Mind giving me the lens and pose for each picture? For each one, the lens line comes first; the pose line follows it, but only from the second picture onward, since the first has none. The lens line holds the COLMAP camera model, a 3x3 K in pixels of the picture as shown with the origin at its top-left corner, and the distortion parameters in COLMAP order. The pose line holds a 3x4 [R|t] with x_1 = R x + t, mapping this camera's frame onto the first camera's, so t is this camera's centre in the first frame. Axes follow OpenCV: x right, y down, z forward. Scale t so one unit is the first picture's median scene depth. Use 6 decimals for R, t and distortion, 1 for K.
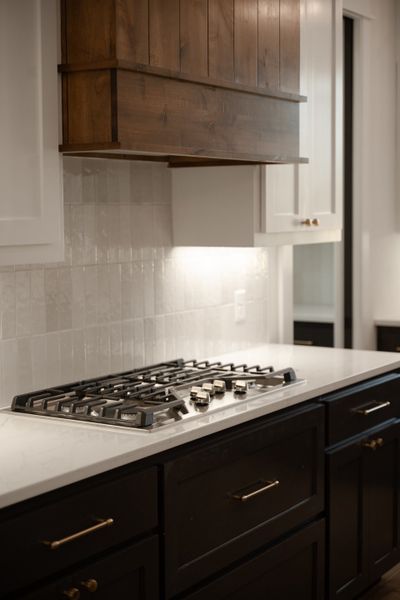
lens RADIAL K [[977.7, 0, 199.3], [0, 977.7, 299.9], [0, 0, 1]] dist [-0.003798, 0.000000]
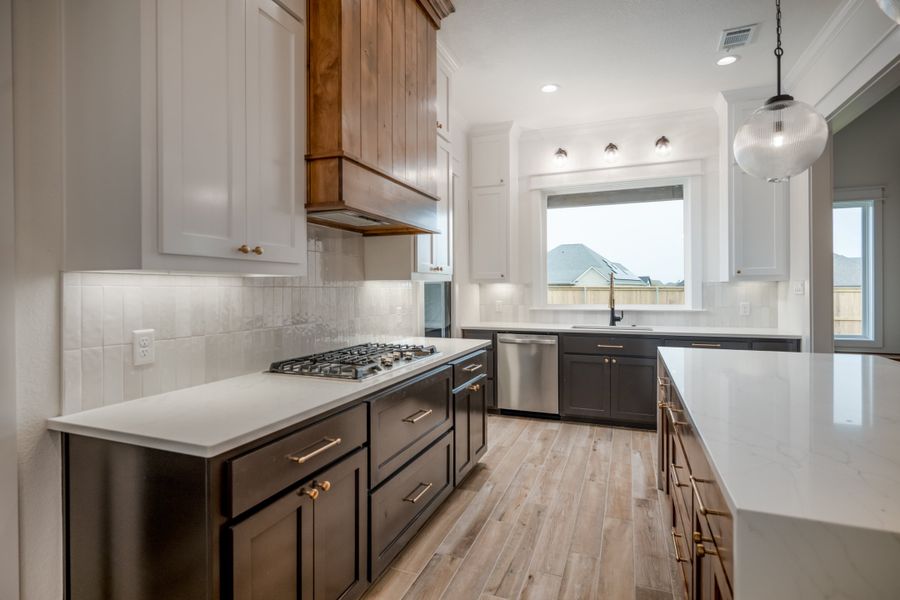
lens RADIAL K [[447.9, 0, 441.6], [0, 447.9, 290.5], [0, 0, 1]] dist [0.002058, 0.000803]
pose [[0.983225, 0.002815, 0.182377, -0.048081], [0.012600, 0.996444, -0.083309, 0.043053], [-0.181963, 0.084210, 0.979693, 0.212920]]
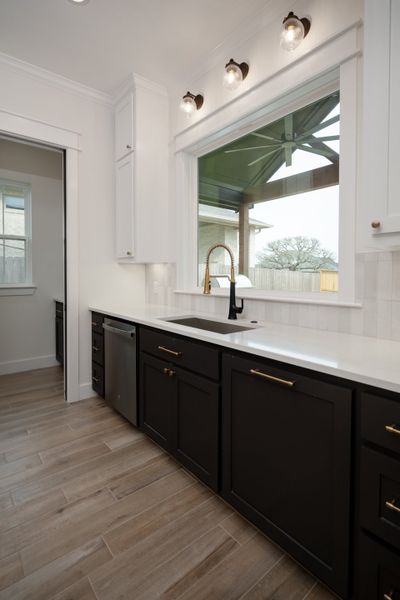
lens RADIAL K [[298.6, 0, 181.2], [0, 298.6, 282.4], [0, 0, 1]] dist [0.002058, 0.000803]
pose [[0.952460, 0.020942, -0.303944, 0.998117], [-0.038470, 0.997917, -0.051794, -0.007756], [0.302226, 0.061024, 0.951281, 0.945607]]
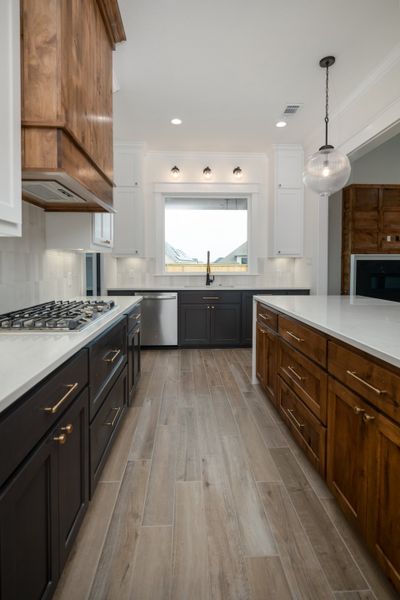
lens RADIAL K [[298.6, 0, 194.1], [0, 298.6, 273.8], [0, 0, 1]] dist [0.002058, 0.000803]
pose [[0.824166, -0.008178, 0.566289, -0.164711], [0.042496, 0.997970, -0.047436, 0.055654], [-0.564751, 0.063160, 0.822841, 0.358337]]
